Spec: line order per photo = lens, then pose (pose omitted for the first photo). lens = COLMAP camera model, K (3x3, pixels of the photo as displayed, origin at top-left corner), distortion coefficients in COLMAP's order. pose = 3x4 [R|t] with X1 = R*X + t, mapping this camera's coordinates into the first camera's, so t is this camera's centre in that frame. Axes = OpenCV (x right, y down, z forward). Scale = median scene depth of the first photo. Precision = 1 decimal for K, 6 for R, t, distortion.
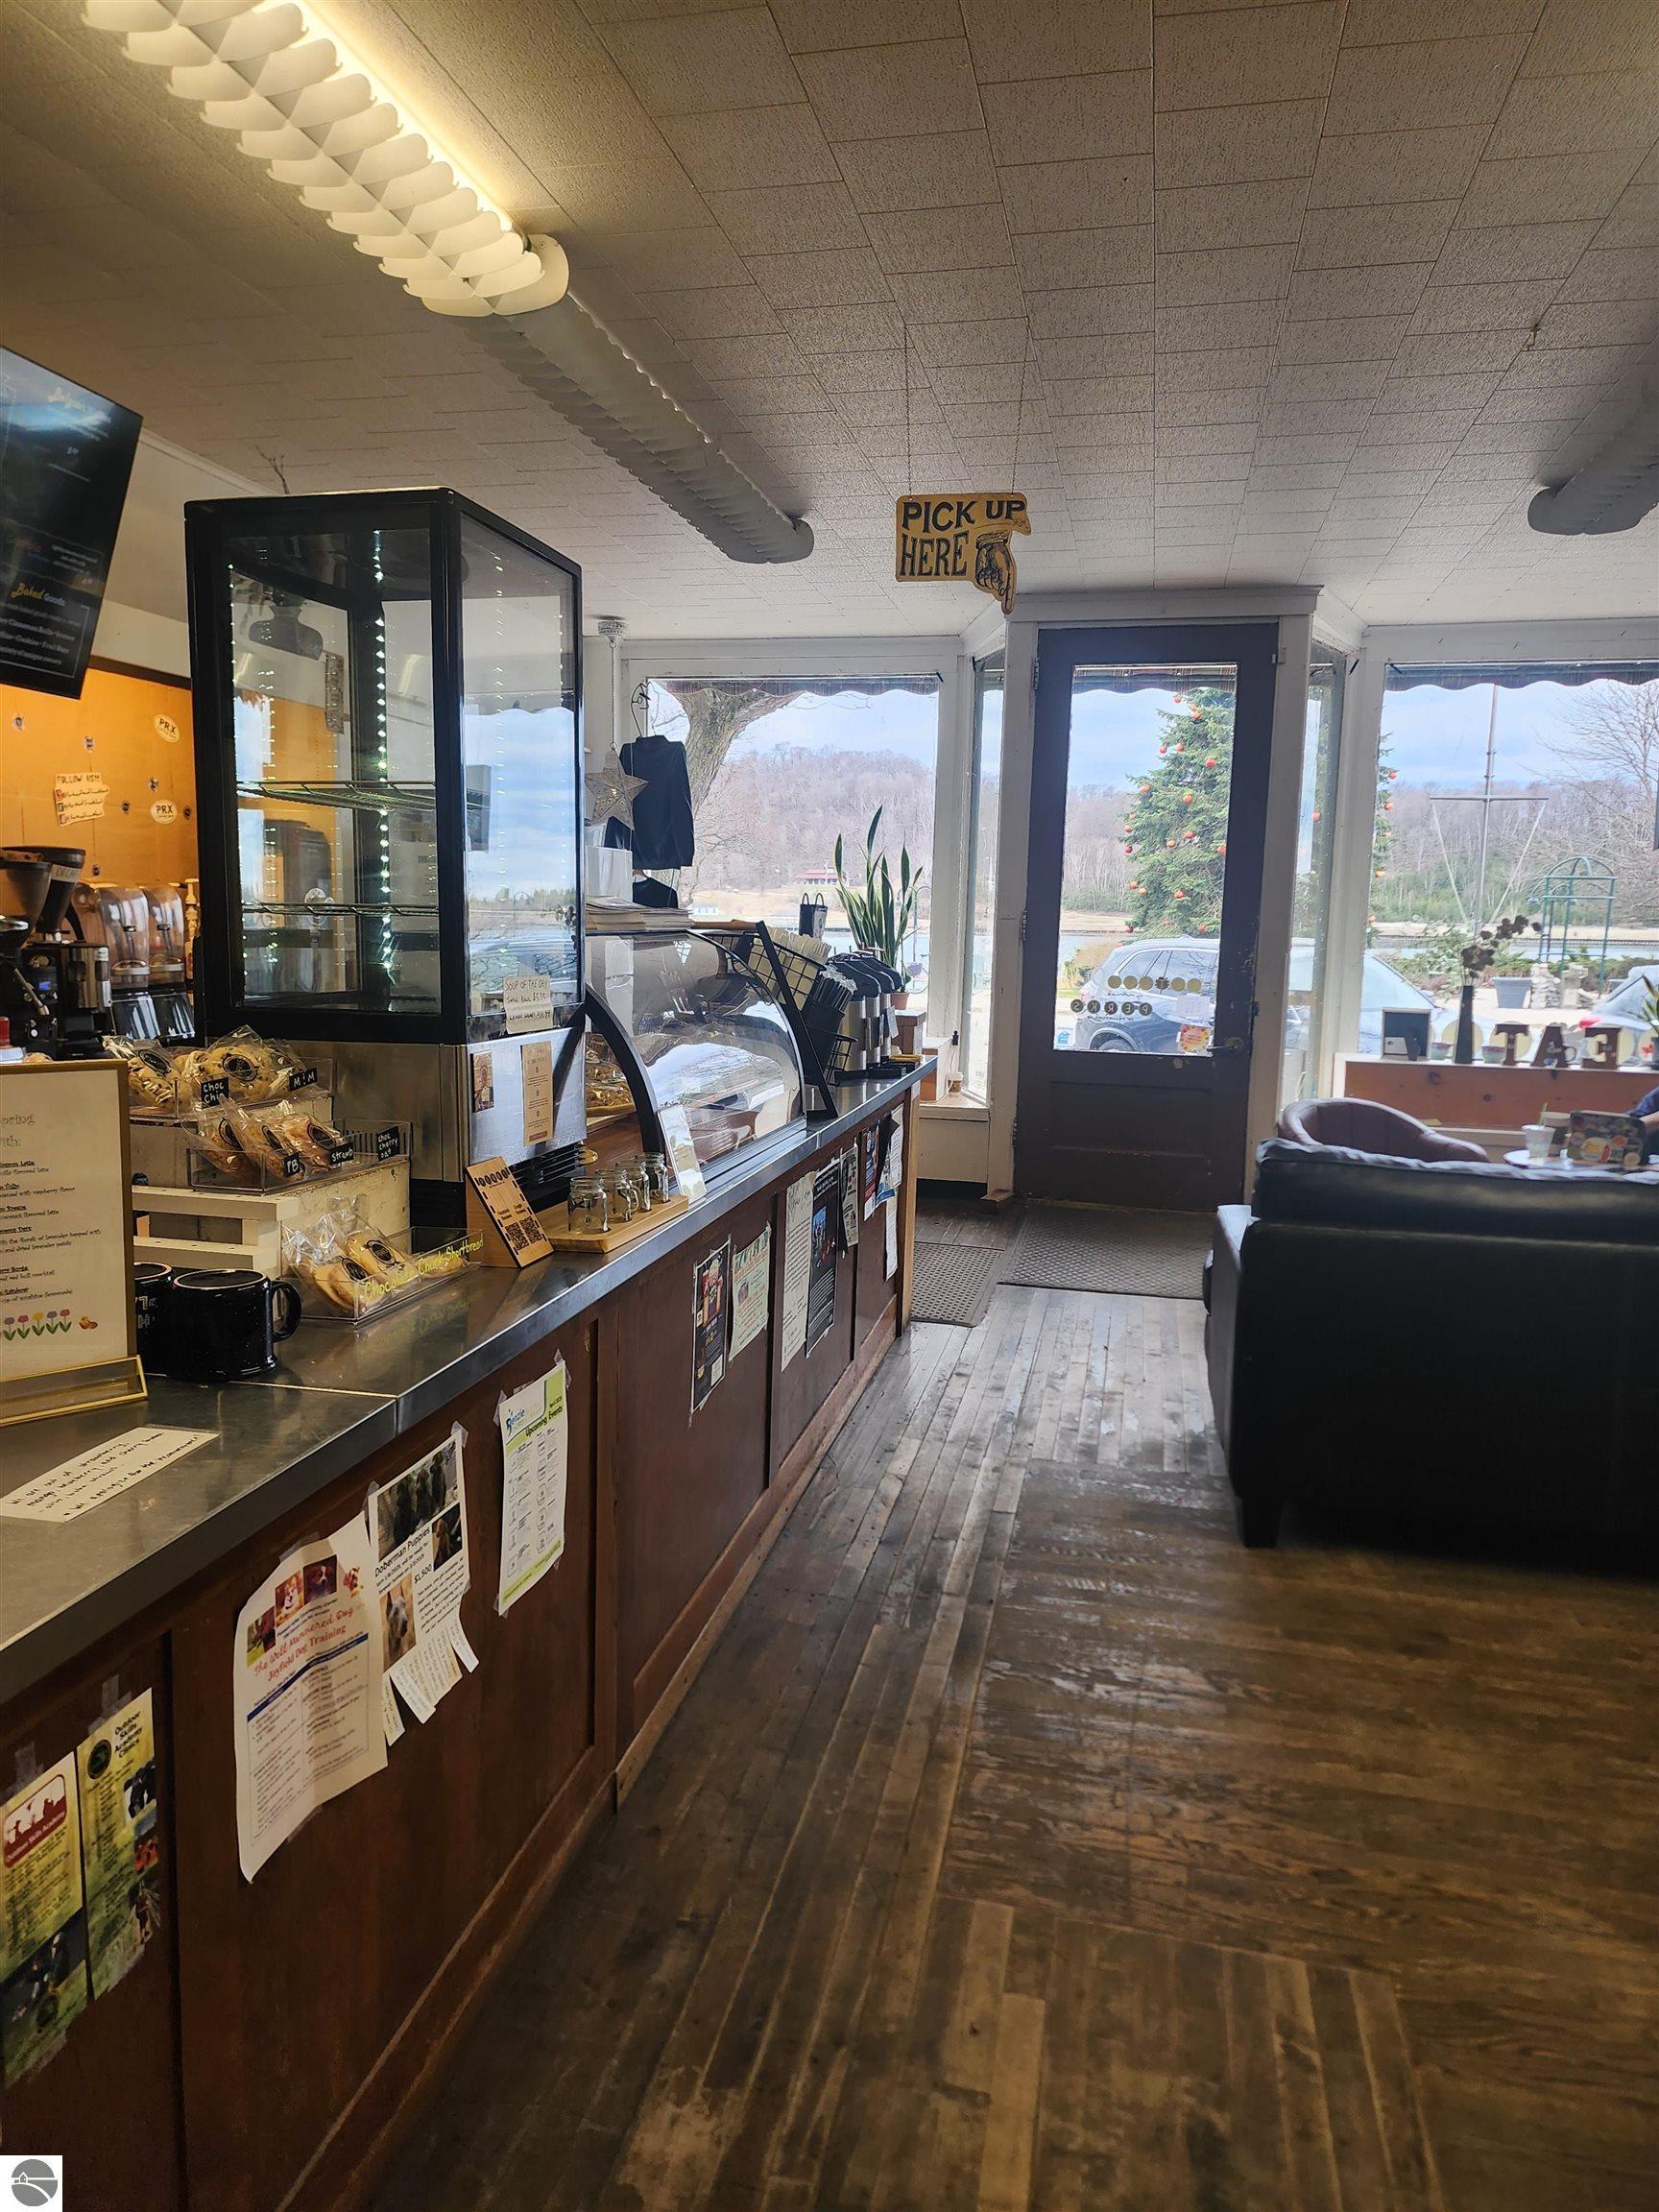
lens RADIAL K [[1490.5, 0, 757.8], [0, 1490.5, 1118.1], [0, 0, 1]] dist [0.087150, -0.079962]
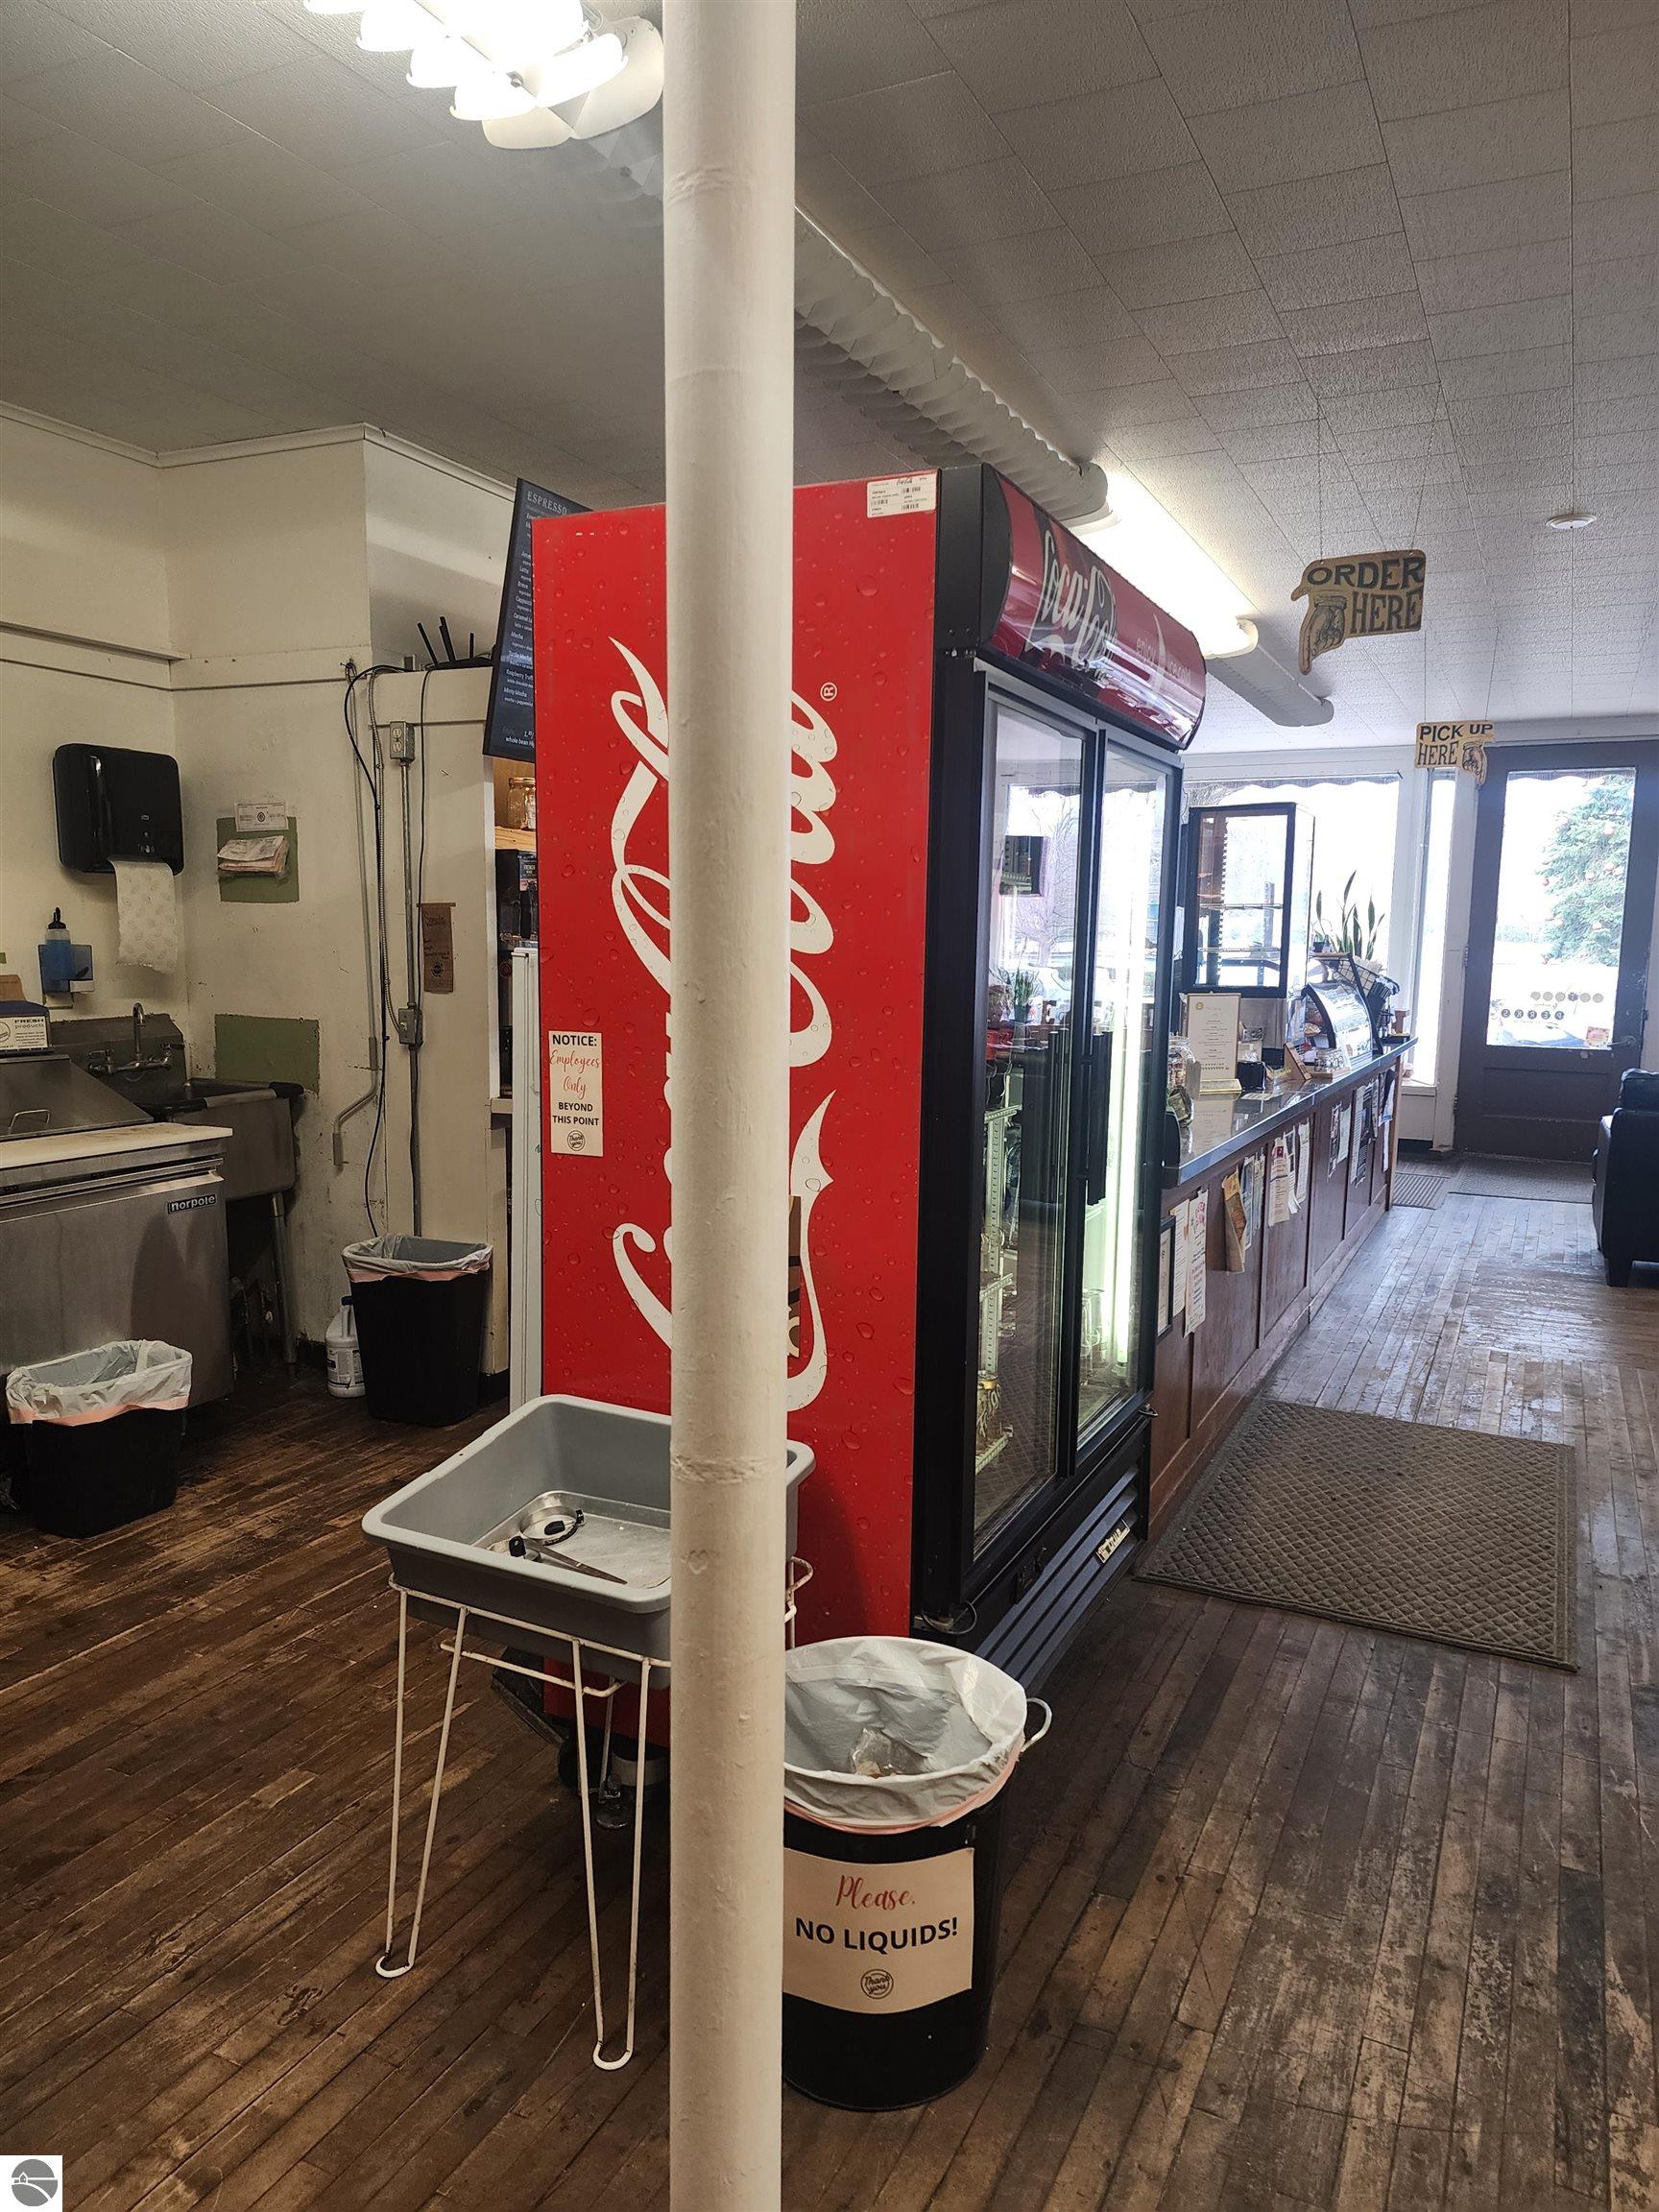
lens RADIAL K [[1509.8, 0, 832.4], [0, 1509.8, 1137.9], [0, 0, 1]] dist [0.083545, -0.068772]
pose [[0.981931, 0.019664, -0.188216, -0.128379], [-0.021829, 0.999717, -0.009438, 0.067103], [0.187977, 0.013376, 0.982082, -0.502645]]
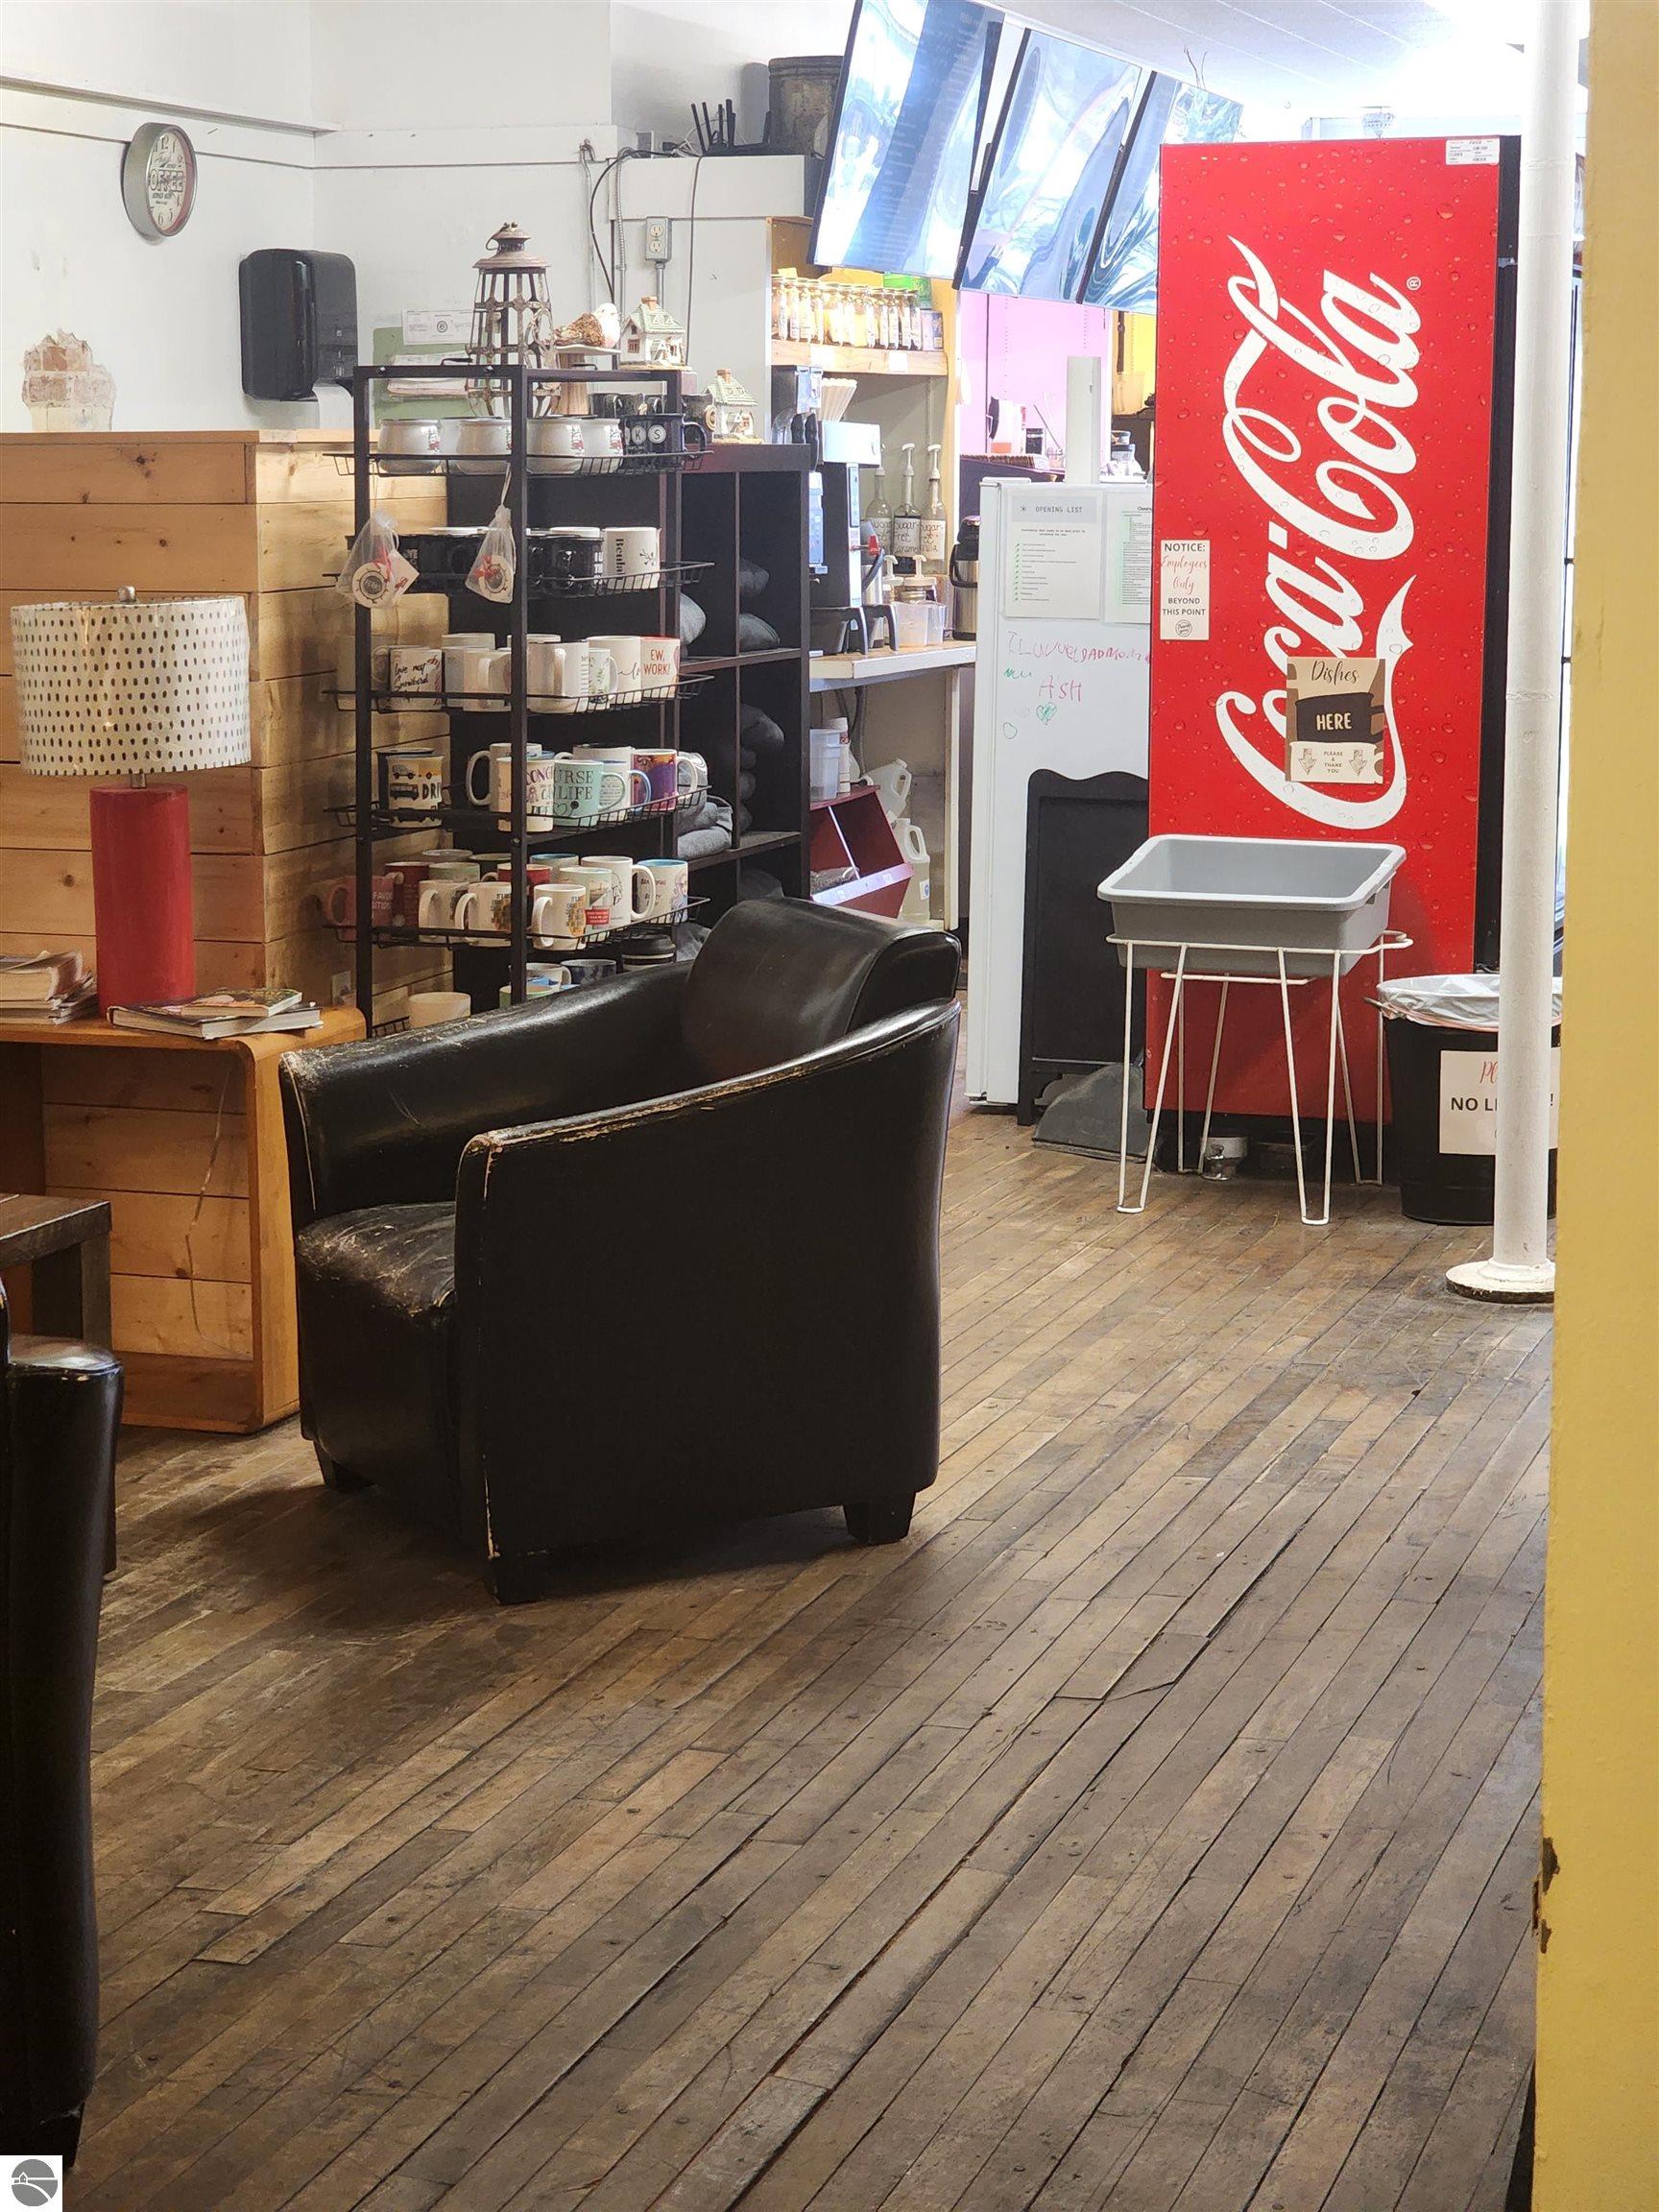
lens RADIAL K [[4261.3, 0, 724.4], [0, 4261.3, 1099.4], [0, 0, 1]] dist [-0.095048, 1.553128]
pose [[0.996634, -0.009396, -0.081436, -0.531030], [0.010090, 0.999916, 0.008110, 0.382582], [0.081353, -0.008904, 0.996646, -2.814866]]
